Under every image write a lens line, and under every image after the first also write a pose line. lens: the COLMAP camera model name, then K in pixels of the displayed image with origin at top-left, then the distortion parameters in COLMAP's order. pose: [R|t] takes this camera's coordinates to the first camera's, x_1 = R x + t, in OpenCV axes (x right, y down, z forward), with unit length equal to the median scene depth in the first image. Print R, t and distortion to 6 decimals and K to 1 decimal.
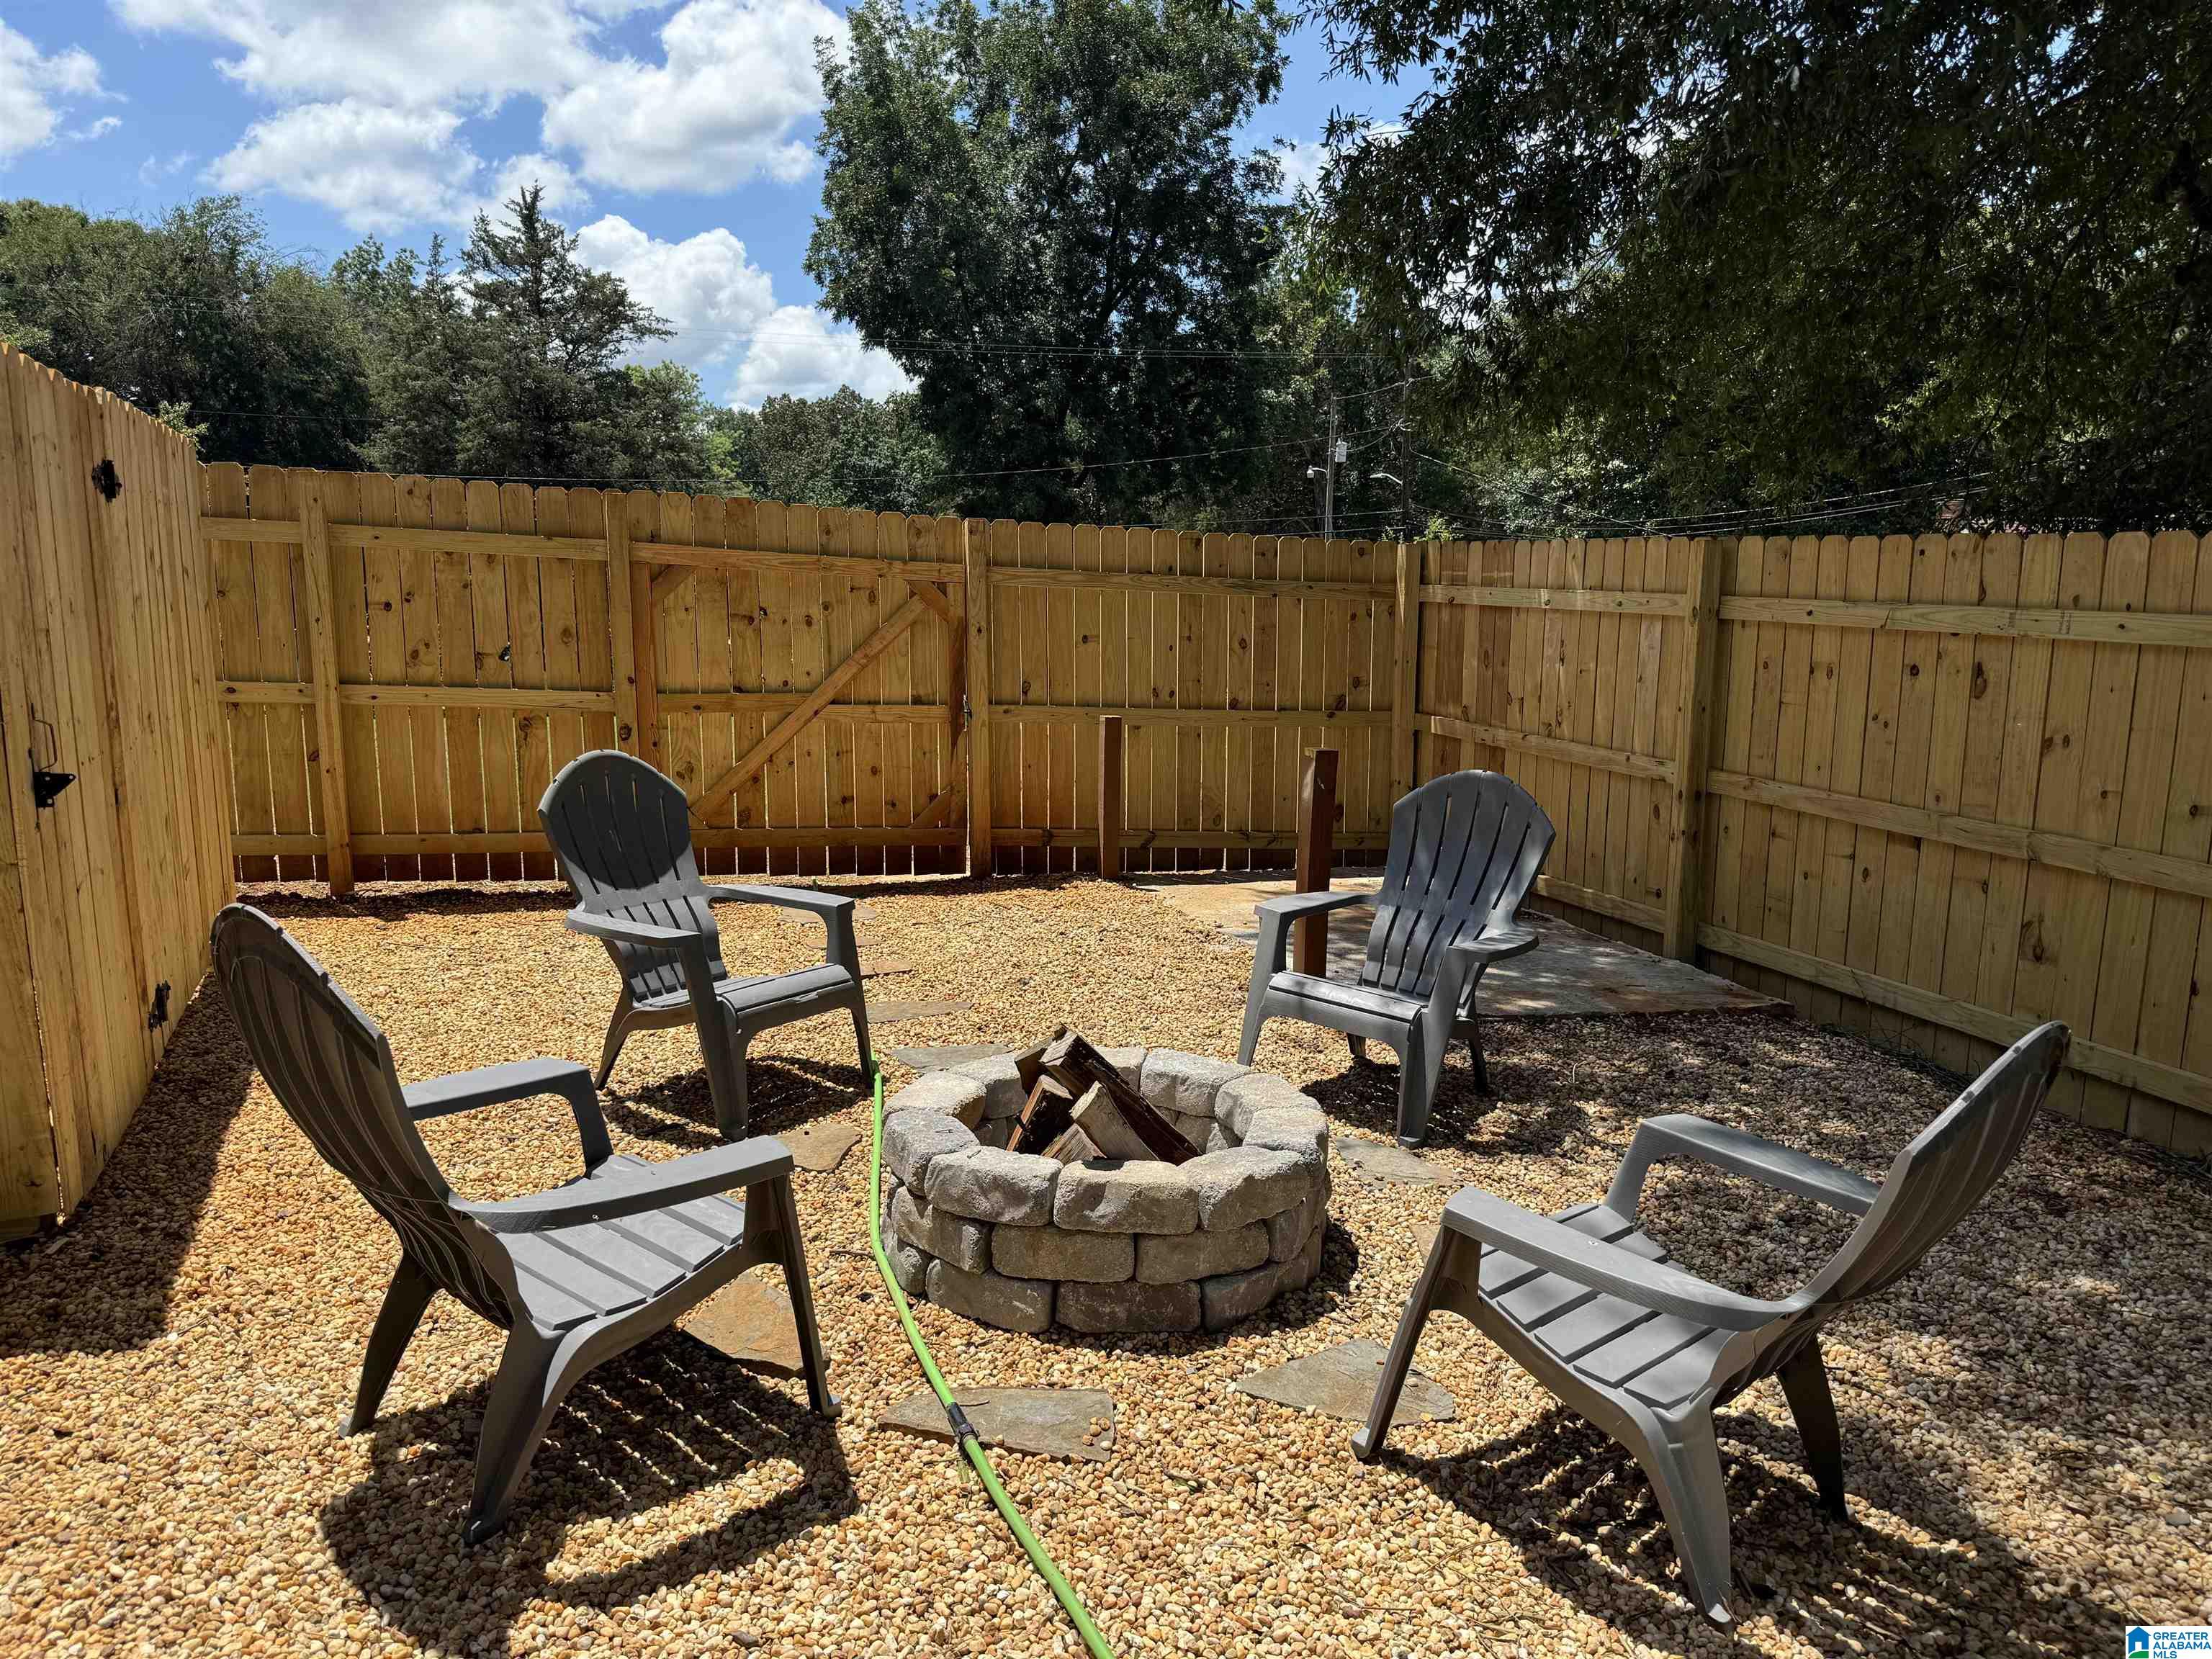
lens RADIAL K [[1542.4, 0, 1092.9], [0, 1542.4, 840.5], [0, 0, 1]] dist [0.069209, -0.107156]
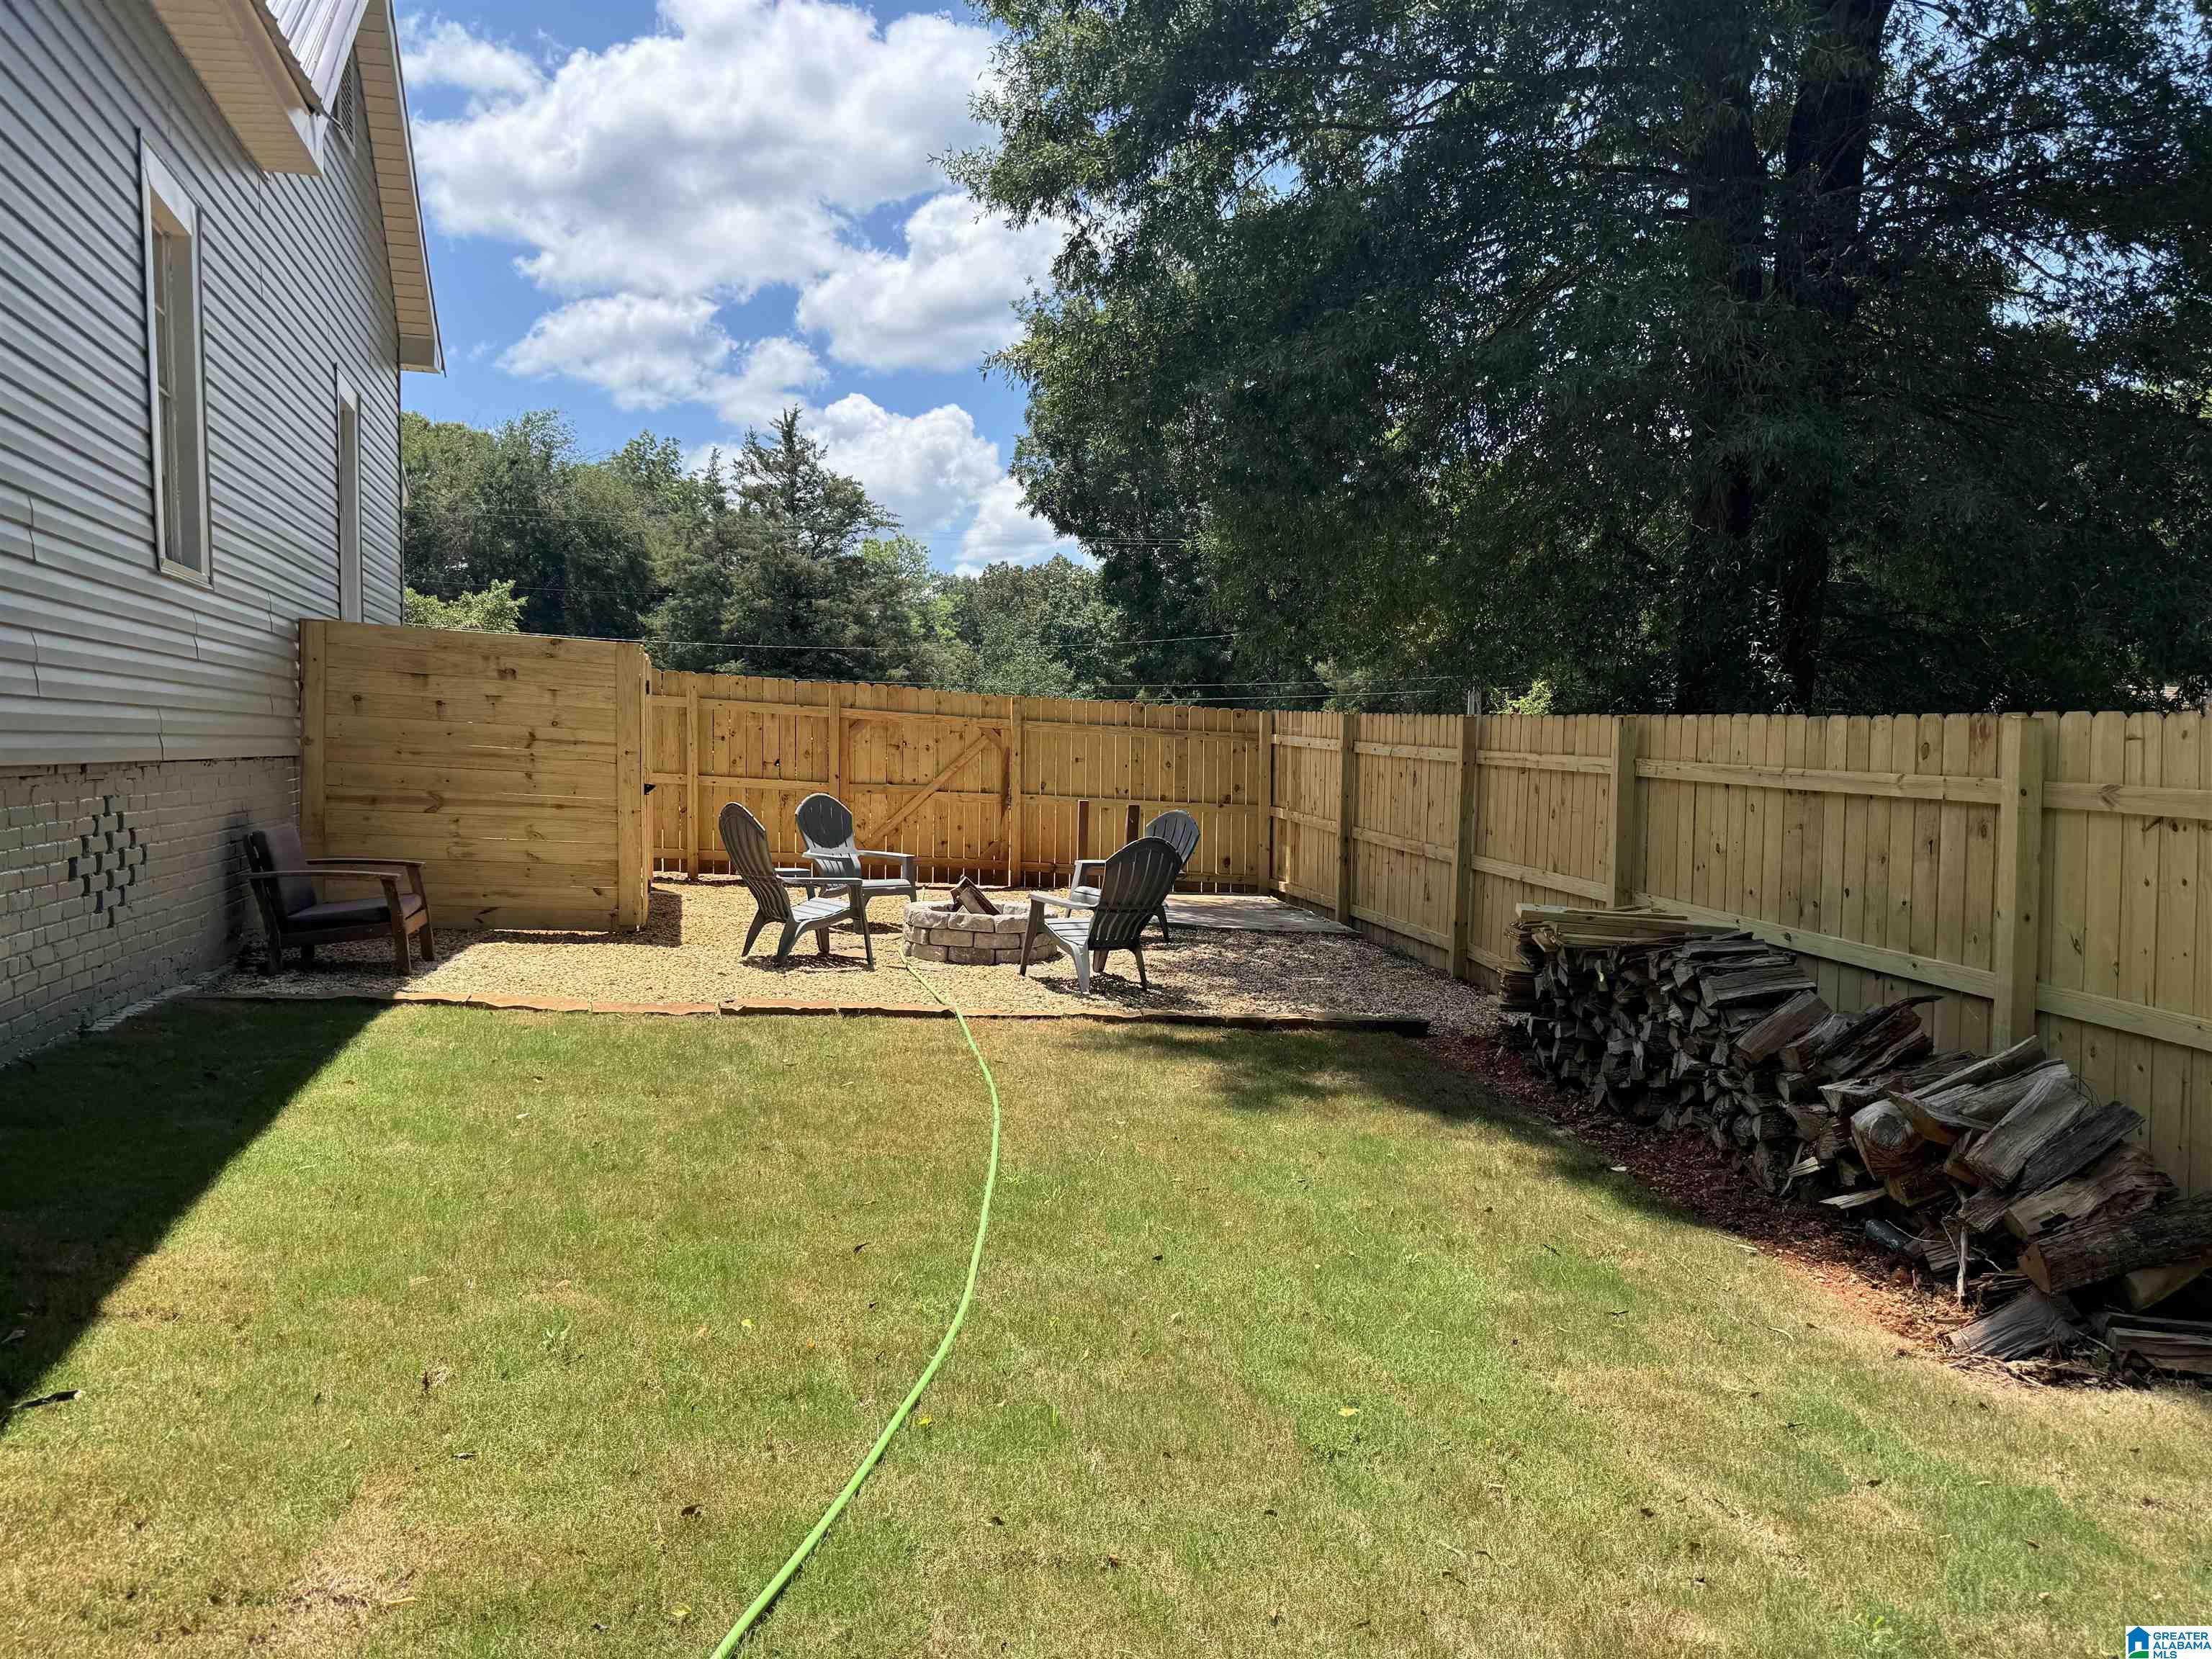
lens RADIAL K [[1512.0, 0, 1106.0], [0, 1512.0, 829.5], [0, 0, 1]] dist [0.145103, -0.290203]
pose [[0.992036, 0.019595, -0.124418, 0.041743], [-0.032081, 0.994554, -0.099166, 0.021193], [0.121797, 0.102368, 0.987262, -0.126414]]
